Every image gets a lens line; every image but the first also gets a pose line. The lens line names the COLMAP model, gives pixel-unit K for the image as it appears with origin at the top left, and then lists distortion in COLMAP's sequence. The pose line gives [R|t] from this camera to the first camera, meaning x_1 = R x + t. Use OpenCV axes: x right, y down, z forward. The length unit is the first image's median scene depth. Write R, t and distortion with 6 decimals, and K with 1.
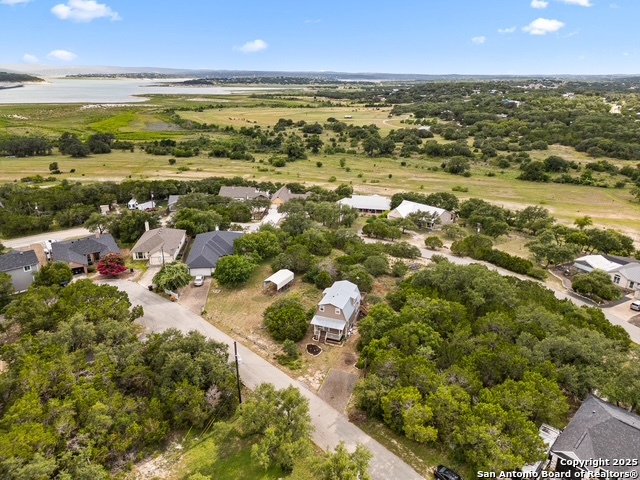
lens RADIAL K [[438.9, 0, 320.0], [0, 438.9, 240.0], [0, 0, 1]] dist [0.054194, -0.034510]
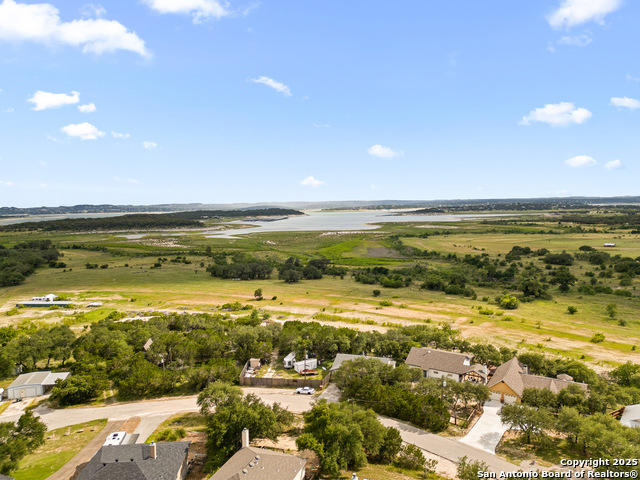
lens RADIAL K [[438.9, 0, 320.0], [0, 438.9, 240.0], [0, 0, 1]] dist [0.054194, -0.034510]
pose [[0.876546, 0.008873, -0.481236, -0.009051], [-0.140185, 0.961190, -0.237617, -0.035138], [0.460451, 0.275745, 0.843771, 0.115846]]
